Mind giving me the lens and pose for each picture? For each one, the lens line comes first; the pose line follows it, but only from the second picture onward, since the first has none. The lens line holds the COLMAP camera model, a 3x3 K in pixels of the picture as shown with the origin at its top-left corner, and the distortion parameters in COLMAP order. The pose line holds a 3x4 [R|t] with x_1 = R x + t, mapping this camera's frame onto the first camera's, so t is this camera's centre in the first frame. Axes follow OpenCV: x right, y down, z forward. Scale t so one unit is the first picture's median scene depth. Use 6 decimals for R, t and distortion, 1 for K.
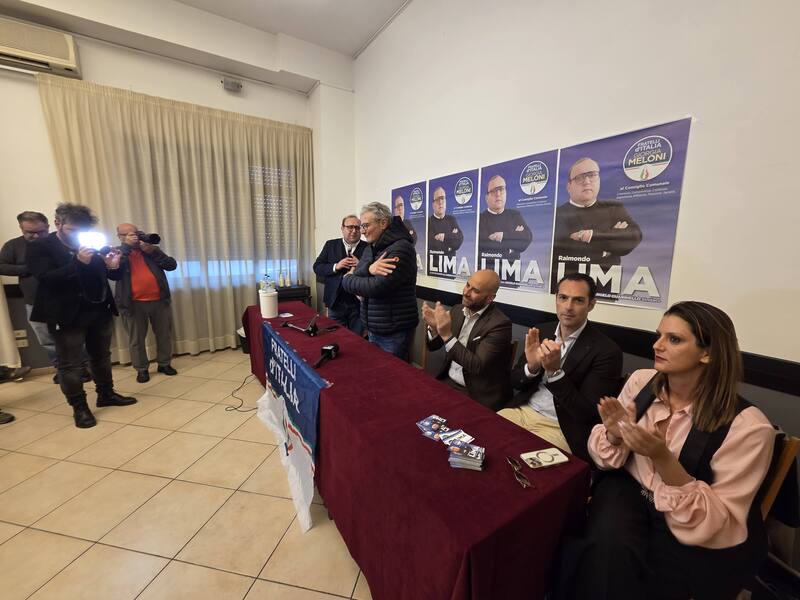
lens RADIAL K [[323.2, 0, 399.8], [0, 323.2, 296.3], [0, 0, 1]] dist [-0.030630, -0.000546]
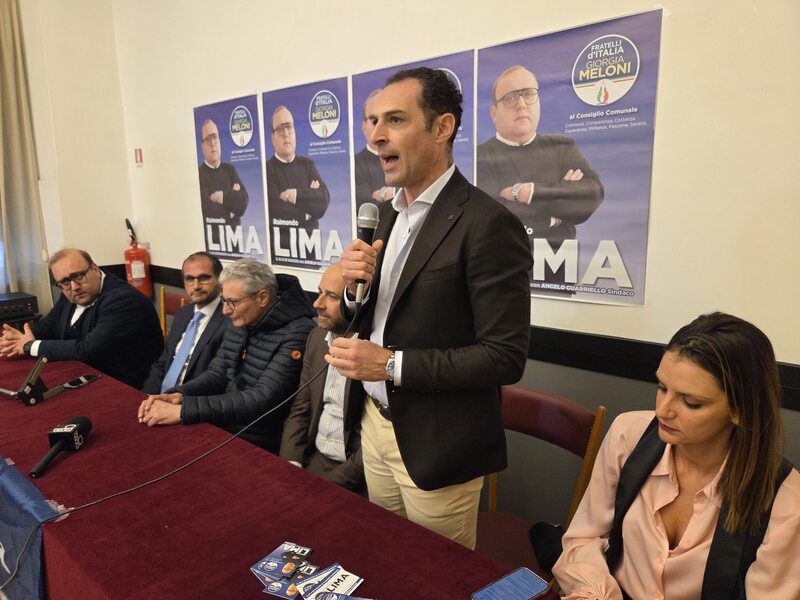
lens RADIAL K [[532.0, 0, 398.9], [0, 532.0, 300.6], [0, 0, 1]] dist [-0.016995, 0.002917]
pose [[0.953955, -0.066221, 0.292550, 0.038414], [0.060230, 0.997750, 0.029449, -0.026644], [-0.293842, -0.010473, 0.955797, 0.089226]]
